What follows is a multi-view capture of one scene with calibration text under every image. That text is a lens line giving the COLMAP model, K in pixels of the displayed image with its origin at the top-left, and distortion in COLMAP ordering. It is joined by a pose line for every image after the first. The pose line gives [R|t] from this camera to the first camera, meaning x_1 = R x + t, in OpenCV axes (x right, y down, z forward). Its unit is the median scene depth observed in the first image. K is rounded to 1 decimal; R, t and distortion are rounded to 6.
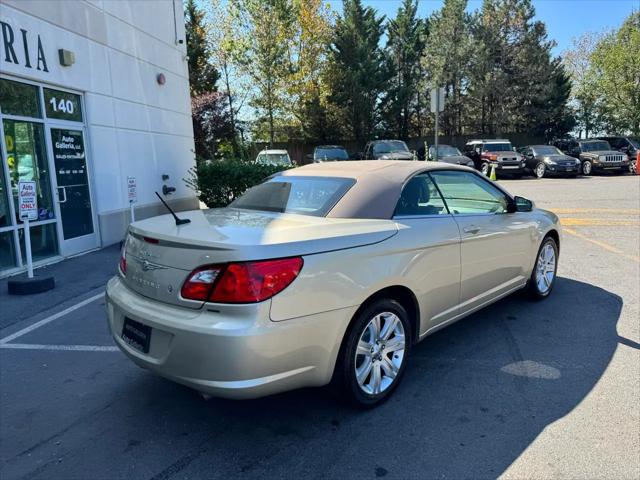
lens RADIAL K [[452.7, 0, 324.4], [0, 452.7, 242.0], [0, 0, 1]] dist [0.033936, -0.042074]
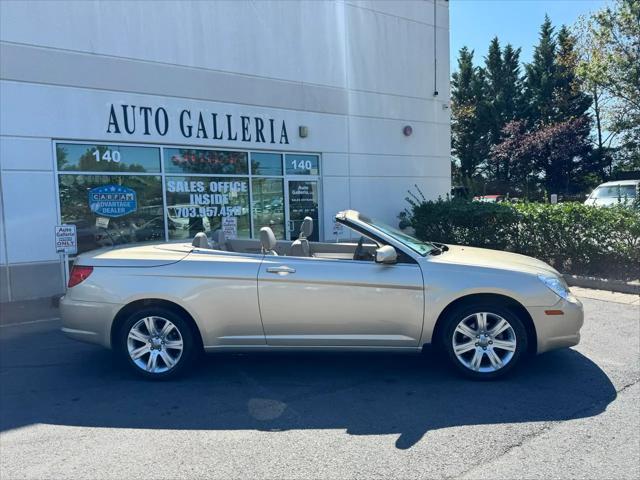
lens RADIAL K [[449.1, 0, 321.5], [0, 449.1, 245.4], [0, 0, 1]] dist [0.063237, -0.078930]
pose [[0.632945, 0.069495, -0.771071, 0.540355], [-0.118560, 0.992916, -0.007832, -0.040956], [0.765065, 0.096375, 0.636700, 0.162397]]
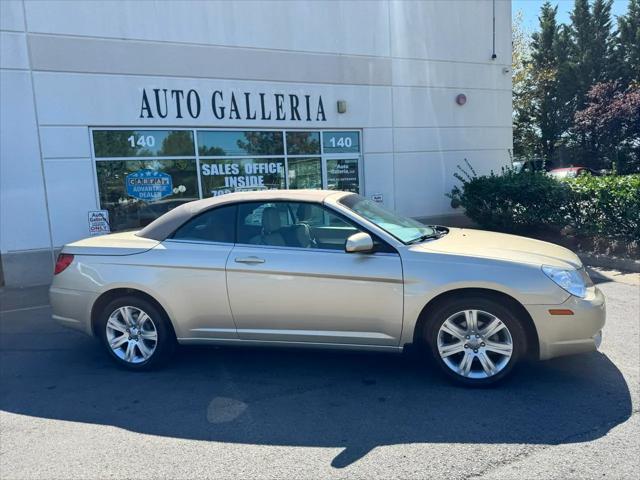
lens RADIAL K [[449.1, 0, 326.3], [0, 449.1, 248.4], [0, 0, 1]] dist [0.063237, -0.078930]
pose [[0.502876, 0.110113, -0.857316, 0.562175], [-0.108449, 0.992052, 0.063806, -0.061163], [0.857528, 0.060889, 0.510821, 0.275633]]
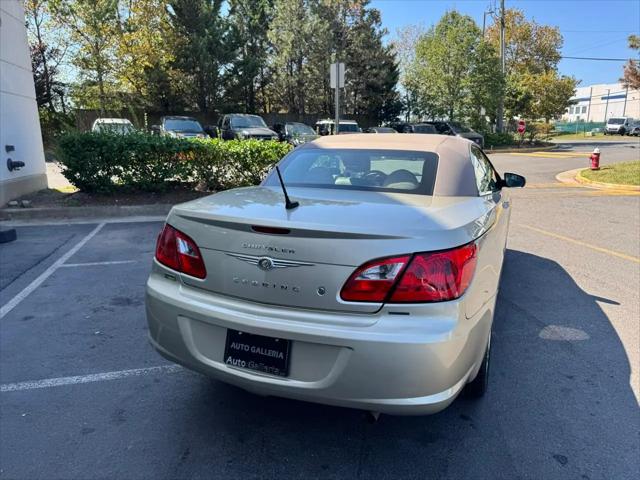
lens RADIAL K [[452.7, 0, 324.6], [0, 452.7, 245.5], [0, 0, 1]] dist [0.033936, -0.042074]
pose [[0.929860, -0.056411, 0.363564, -0.187289], [0.035975, 0.997381, 0.062746, -0.006980], [-0.366152, -0.045266, 0.929454, 0.086191]]
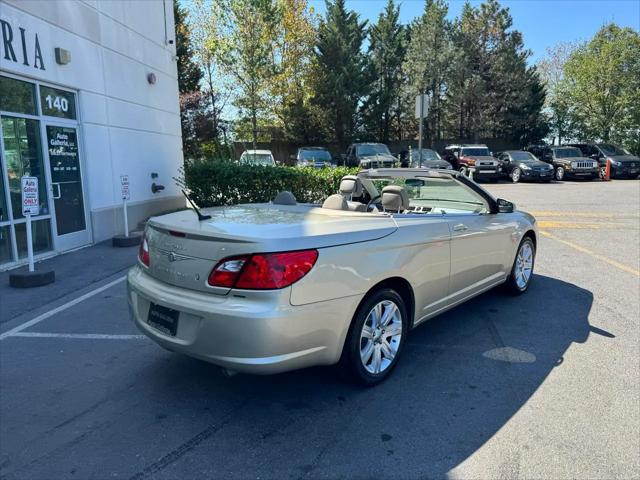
lens RADIAL K [[452.7, 0, 324.3], [0, 452.7, 242.2], [0, 0, 1]] dist [0.033936, -0.042074]
pose [[0.998811, 0.010594, 0.047594, -0.025406], [-0.010518, 0.999943, -0.001845, 0.005122], [-0.047611, 0.001342, 0.998865, -0.038181]]
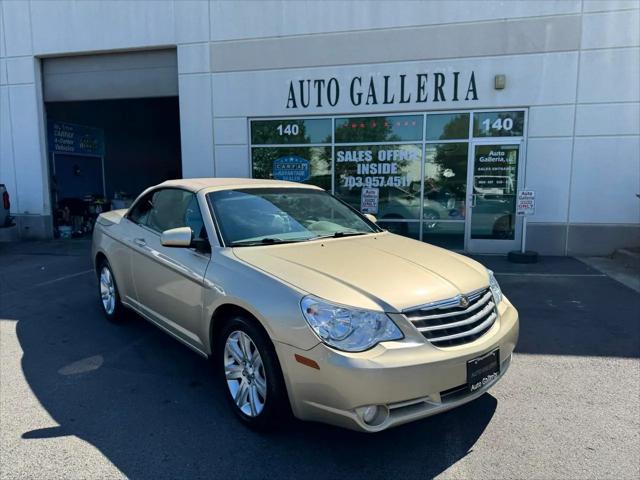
lens RADIAL K [[452.7, 0, 323.8], [0, 452.7, 248.2], [0, 0, 1]] dist [0.033936, -0.042074]
pose [[-0.097980, 0.166782, -0.981114, 0.603503], [-0.162893, 0.969873, 0.181139, -0.126648], [0.981767, 0.177565, -0.067860, 0.665766]]
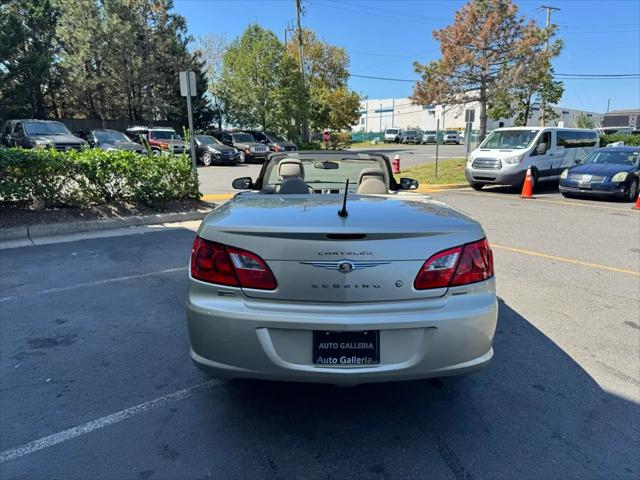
lens RADIAL K [[452.7, 0, 323.3], [0, 452.7, 244.8], [0, 0, 1]] dist [0.033936, -0.042074]
pose [[0.697237, -0.128734, 0.705187, -0.328098], [0.106899, 0.991415, 0.075291, -0.017867], [-0.708825, 0.022888, 0.705013, 0.143253]]
